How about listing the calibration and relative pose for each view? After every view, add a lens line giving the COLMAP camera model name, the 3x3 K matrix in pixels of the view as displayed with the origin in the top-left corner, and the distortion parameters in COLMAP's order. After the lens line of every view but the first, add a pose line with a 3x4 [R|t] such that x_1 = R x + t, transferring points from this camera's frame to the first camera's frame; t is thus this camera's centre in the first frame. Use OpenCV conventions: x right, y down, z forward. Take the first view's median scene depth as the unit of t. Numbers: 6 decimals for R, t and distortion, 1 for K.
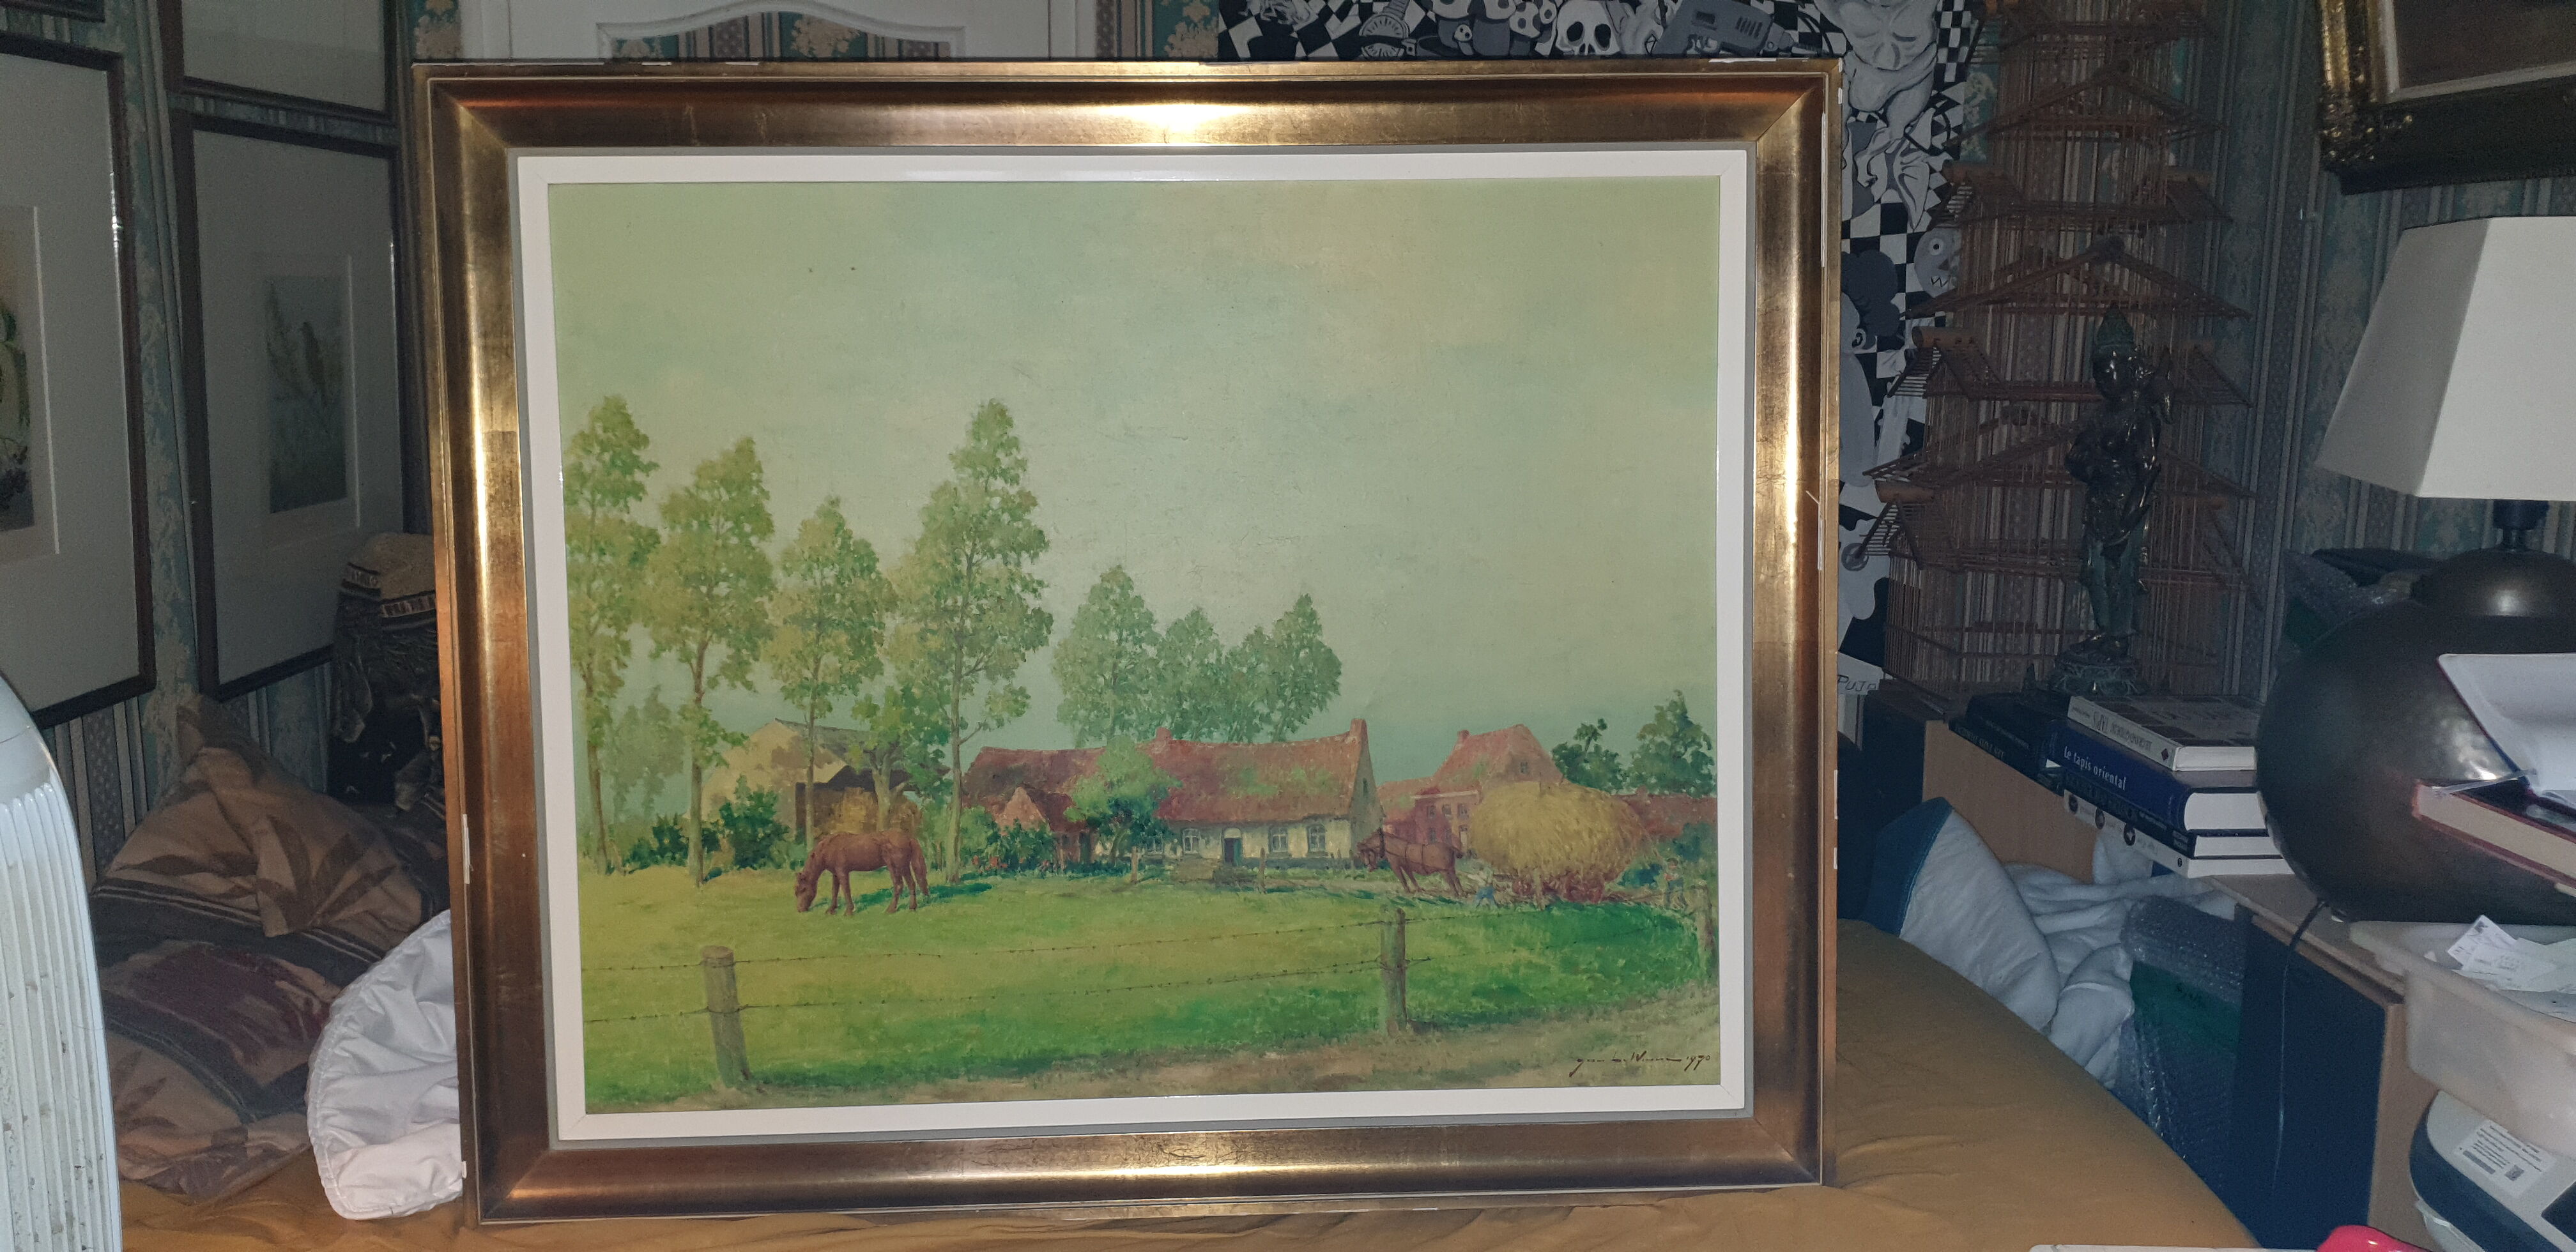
lens RADIAL K [[1975.6, 0, 1277.7], [0, 1975.6, 616.7], [0, 0, 1]] dist [0.083621, -0.206354]
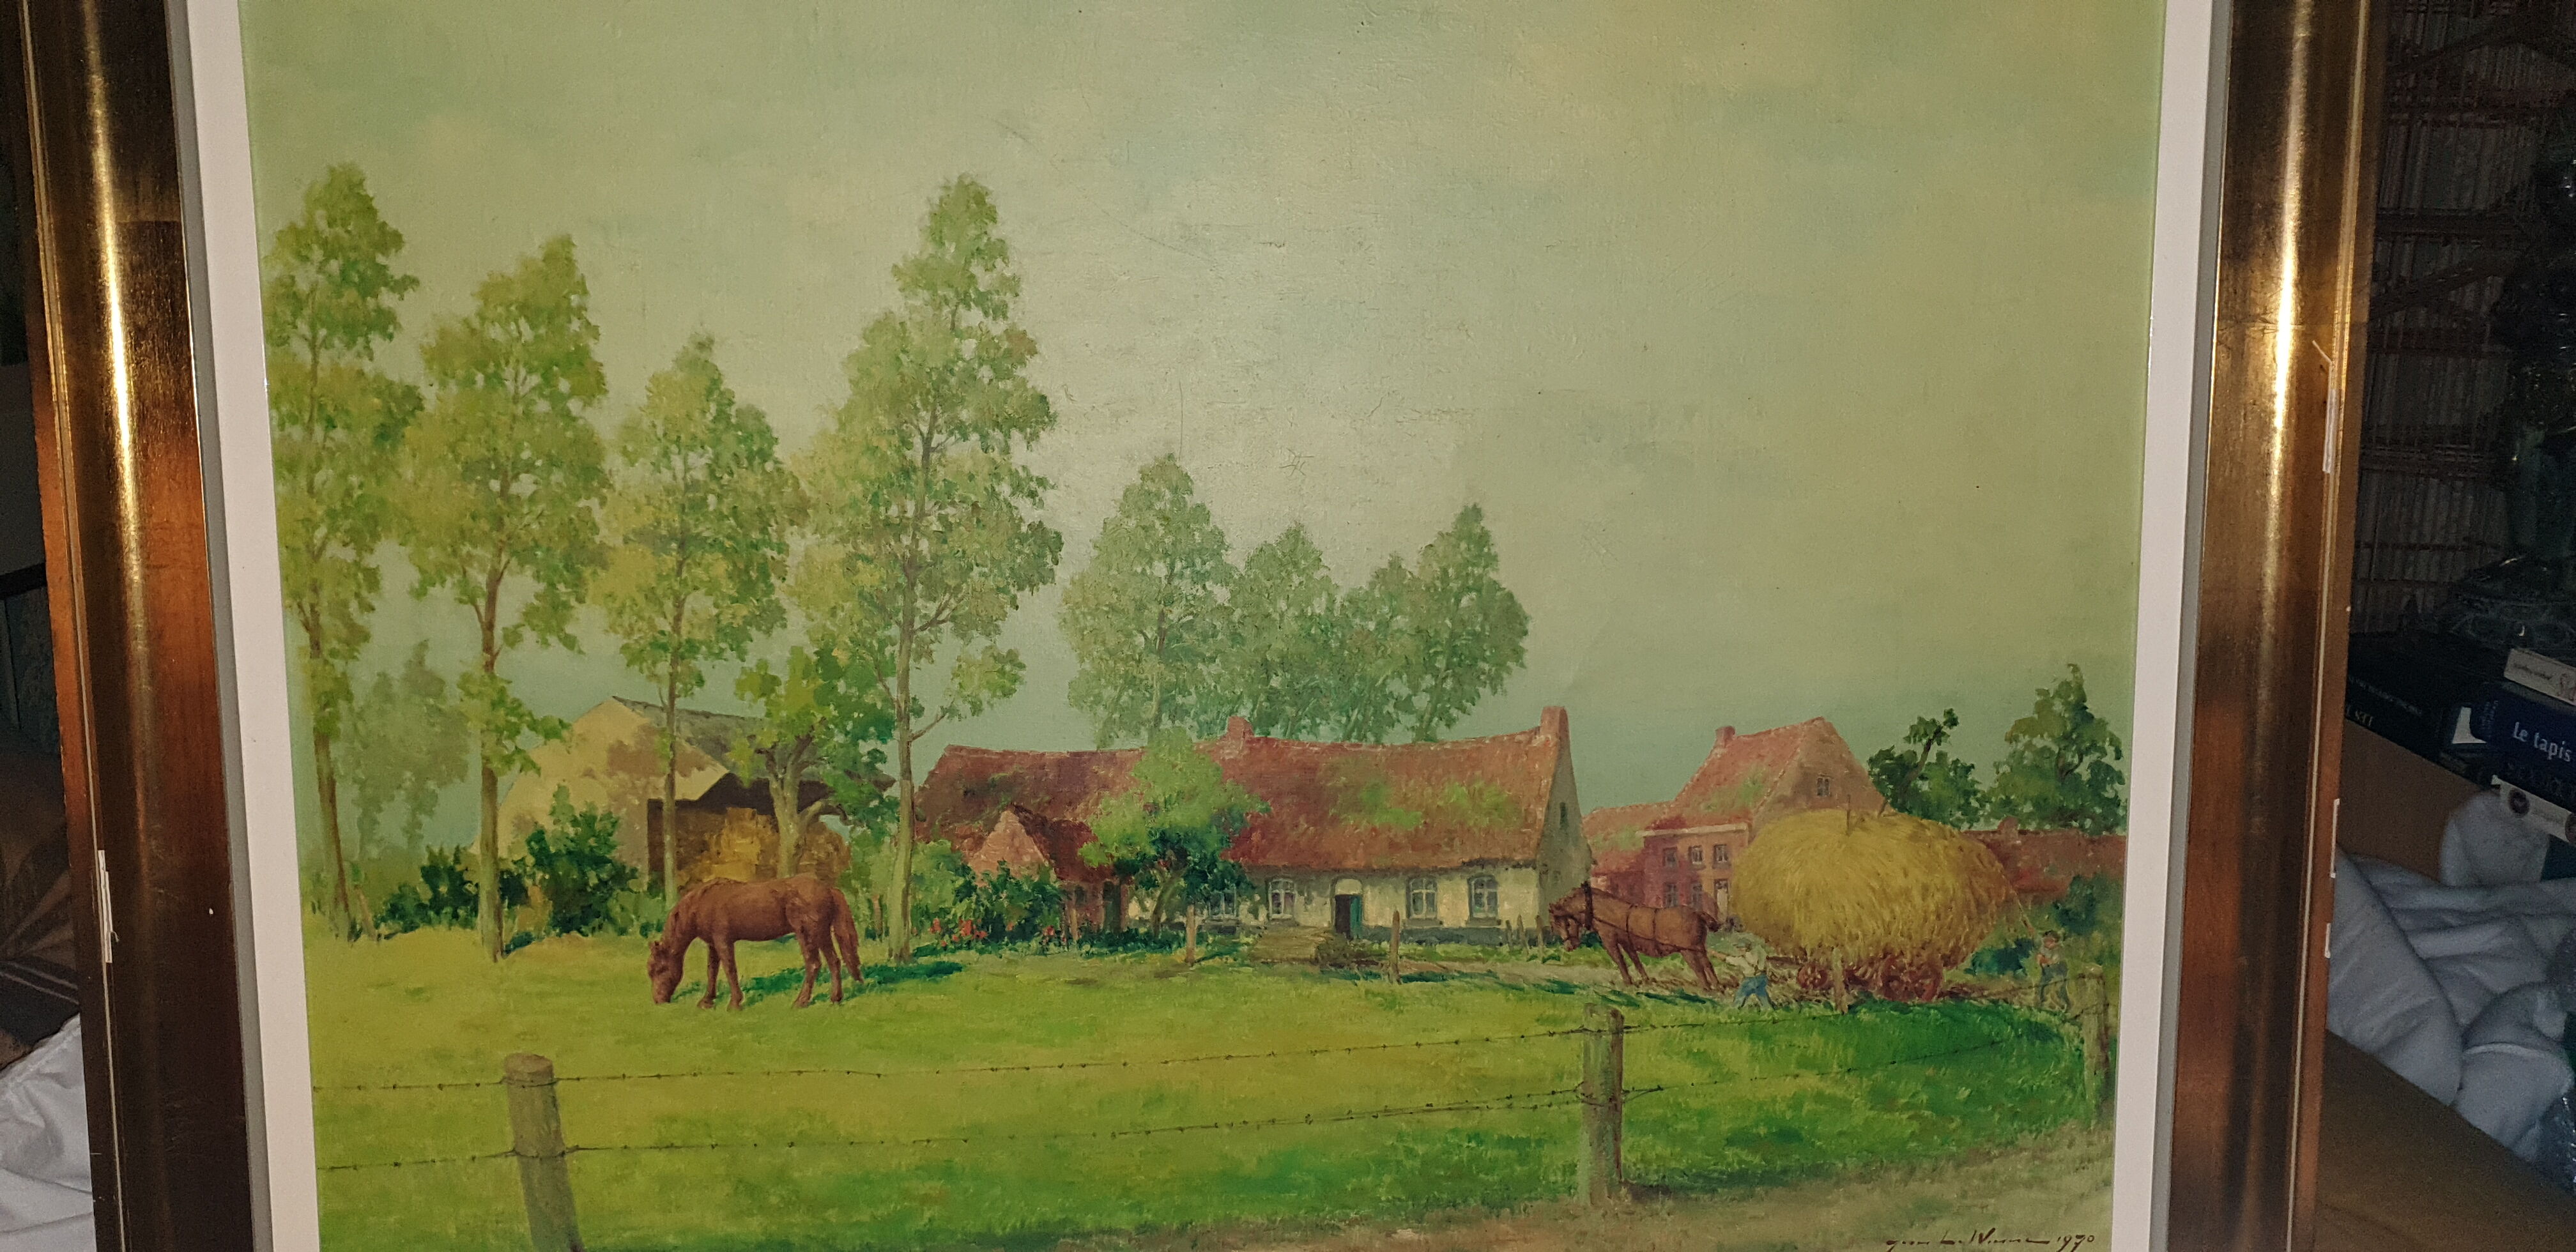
lens RADIAL K [[2055.8, 0, 1276.0], [0, 2055.8, 589.9], [0, 0, 1]] dist [0.029997, -0.123978]
pose [[0.999589, 0.011839, -0.026103, -0.030393], [-0.010622, 0.998873, 0.046260, -0.013386], [0.026621, -0.045964, 0.998588, 0.364092]]
